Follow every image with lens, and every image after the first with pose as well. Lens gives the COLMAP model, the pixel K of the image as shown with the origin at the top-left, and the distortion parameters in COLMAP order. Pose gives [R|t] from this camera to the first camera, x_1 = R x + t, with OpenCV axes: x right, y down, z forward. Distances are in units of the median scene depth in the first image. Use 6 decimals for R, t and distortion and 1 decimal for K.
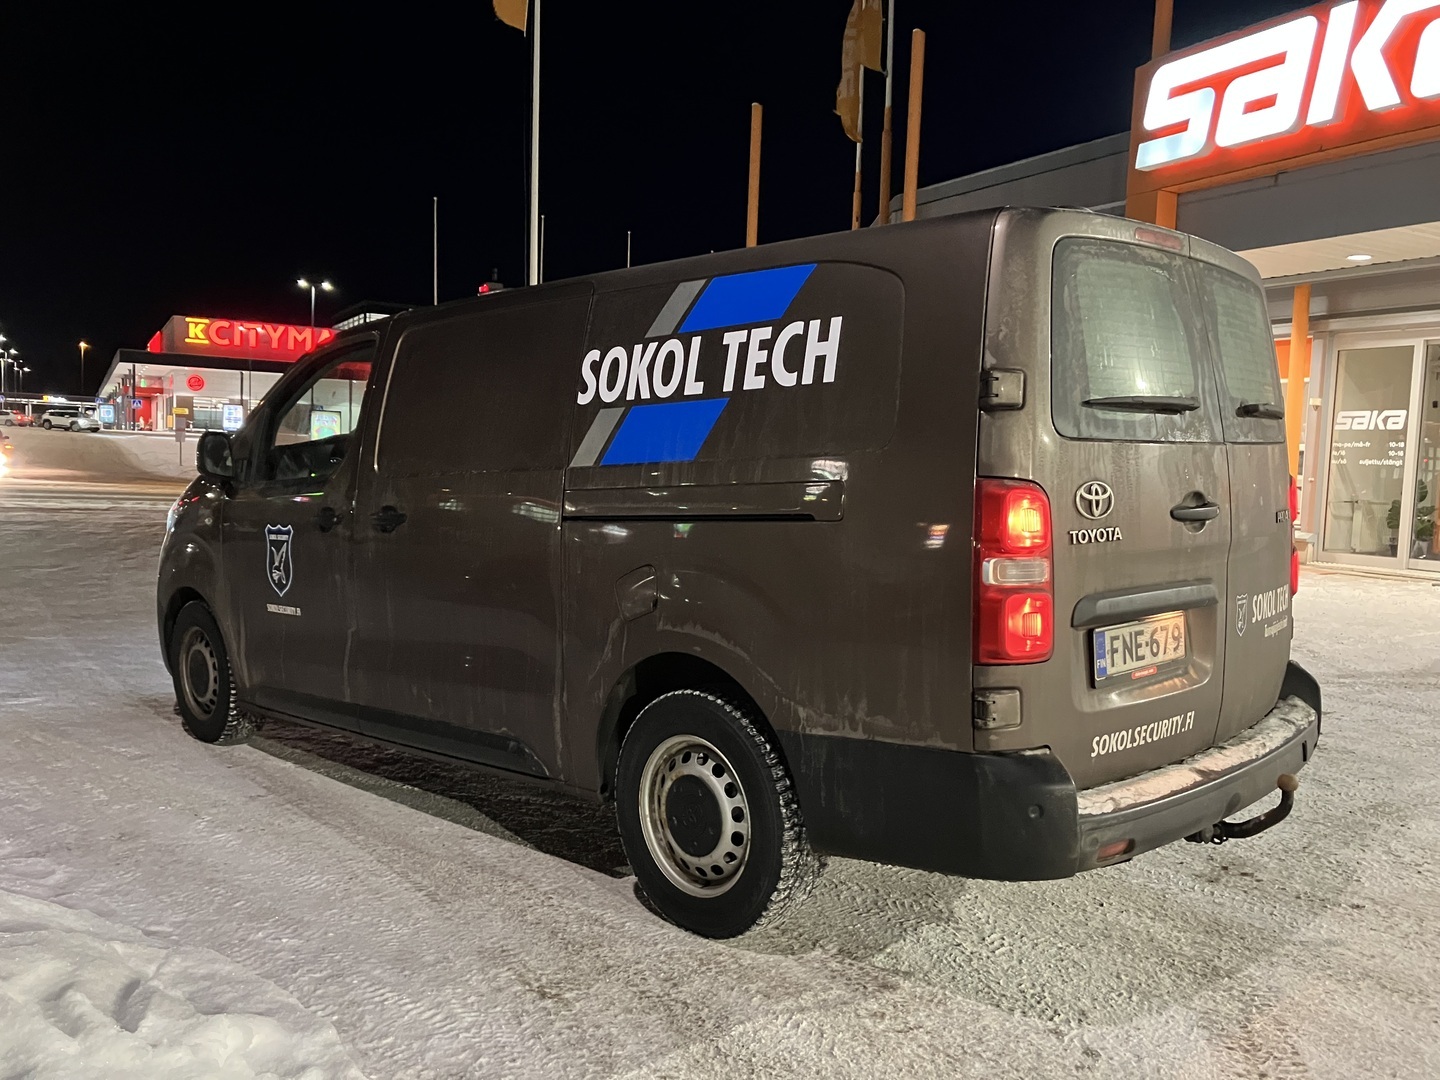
lens RADIAL K [[1198.3, 0, 721.3], [0, 1198.3, 551.1], [0, 0, 1]] dist [0.011166, -0.021979]
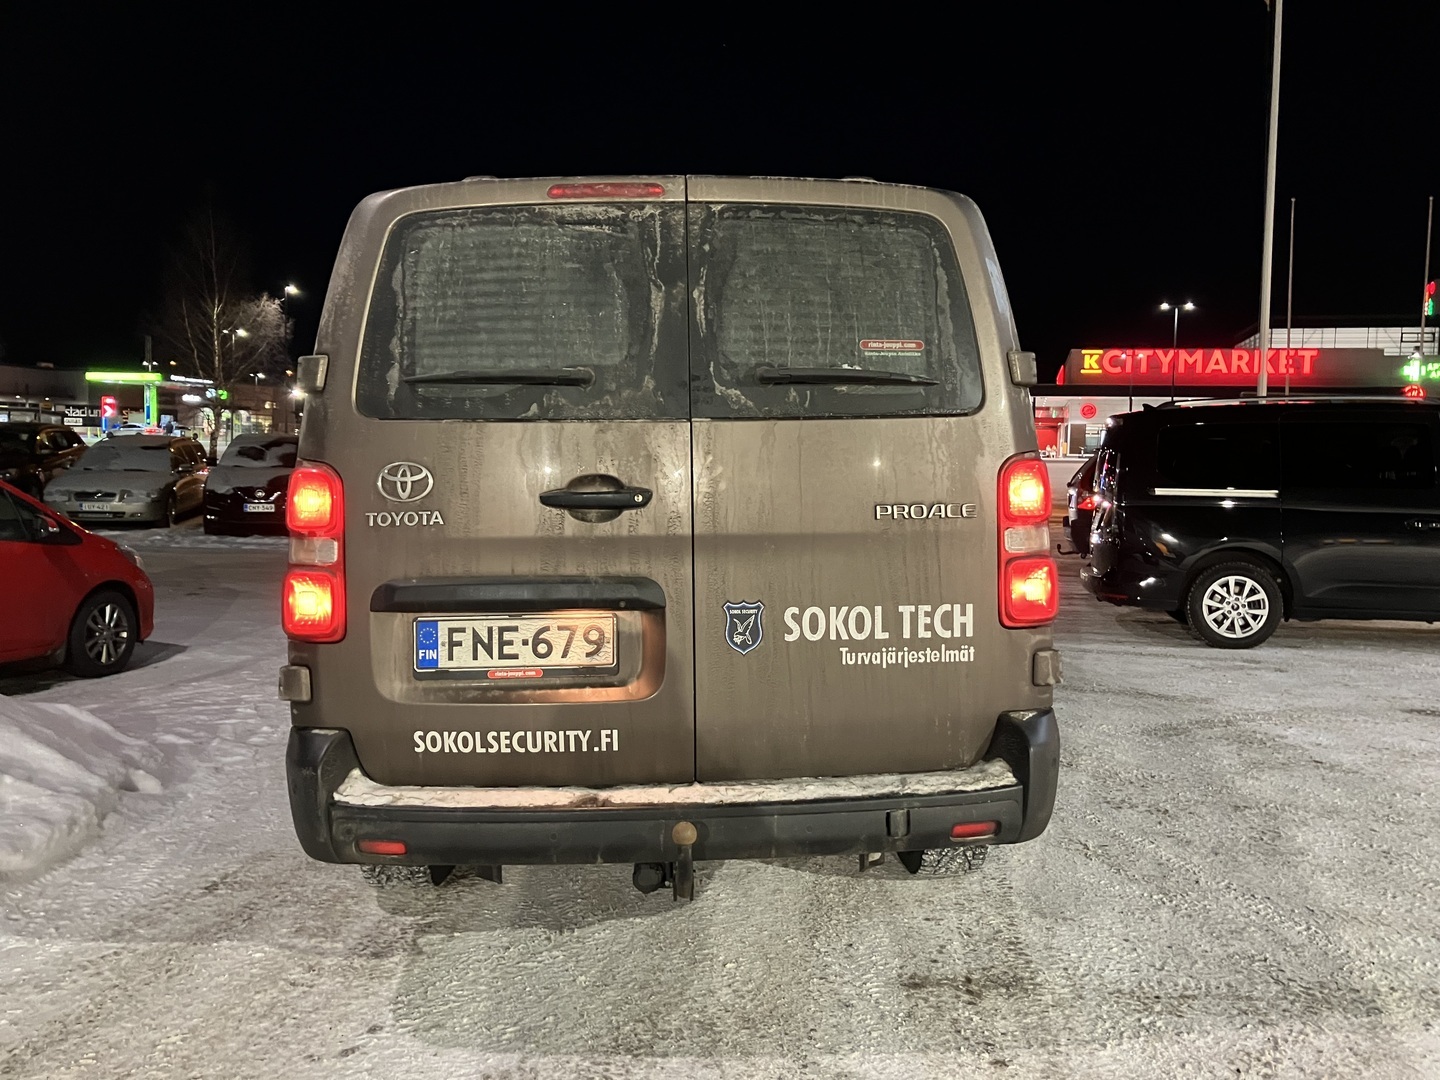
lens RADIAL K [[1198.3, 0, 728.5], [0, 1198.3, 535.7], [0, 0, 1]] dist [0.011166, -0.021979]
pose [[0.729436, 0.018834, -0.683789, 1.065267], [-0.041964, 0.998970, -0.017250, 0.005808], [0.682760, 0.041277, 0.729476, 0.436527]]
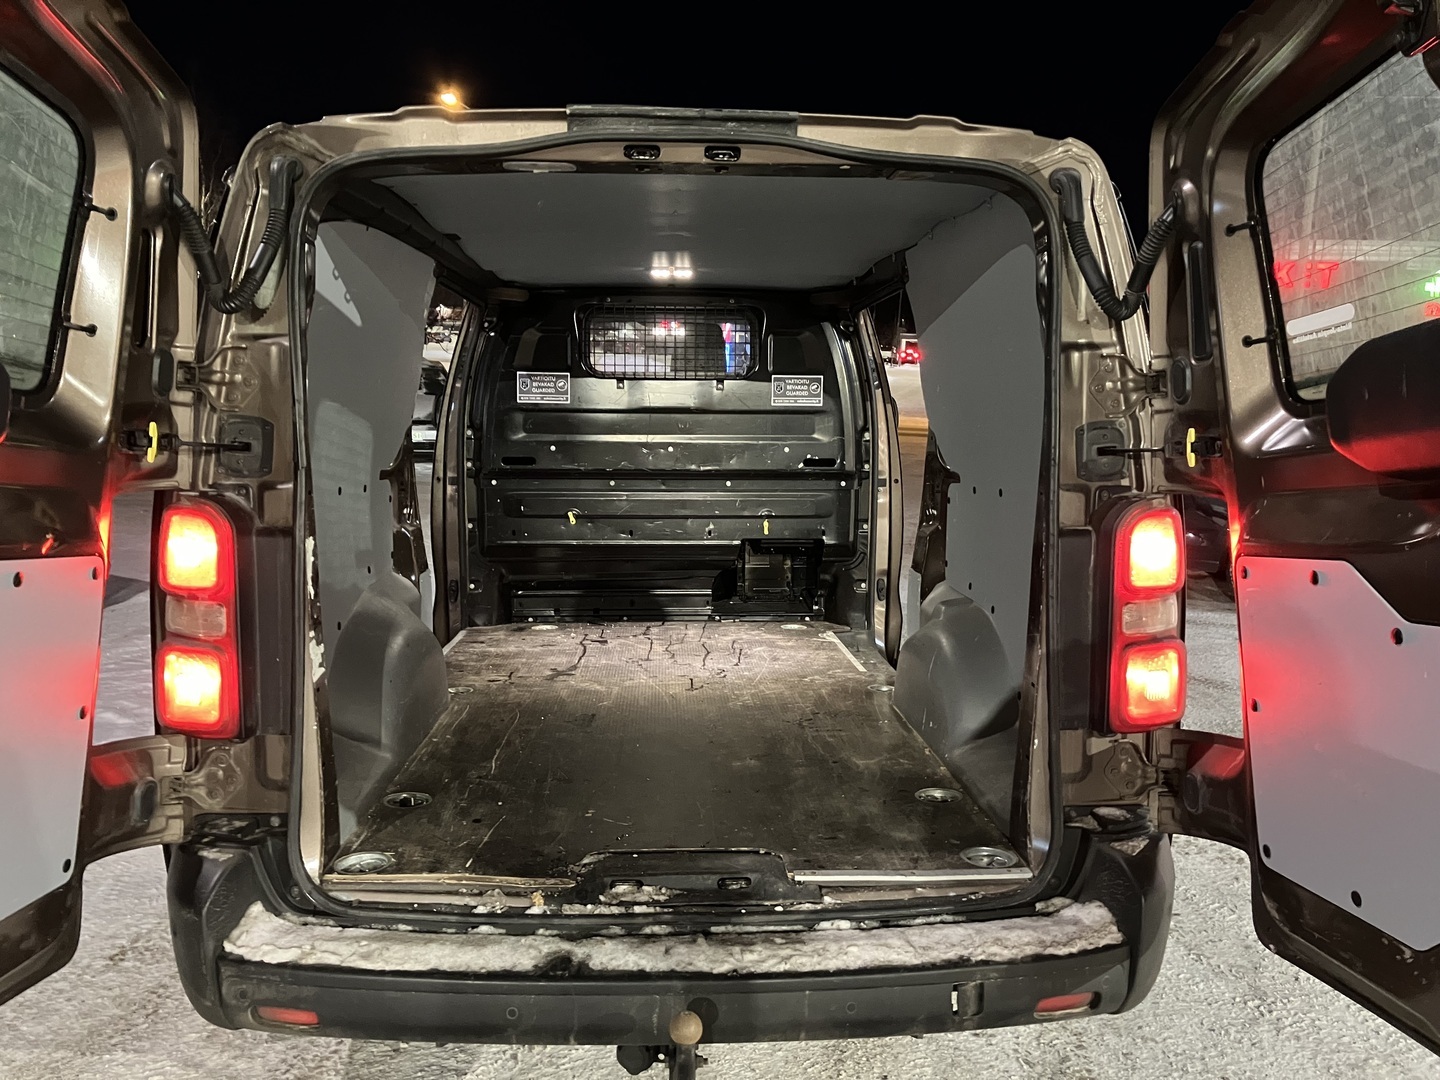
lens RADIAL K [[1198.3, 0, 713.7], [0, 1198.3, 540.3], [0, 0, 1]] dist [0.011166, -0.021979]
pose [[0.722115, 0.096067, -0.685070, 0.889285], [-0.062495, 0.995320, 0.073699, -0.096440], [0.688944, -0.010406, 0.724740, 0.594147]]
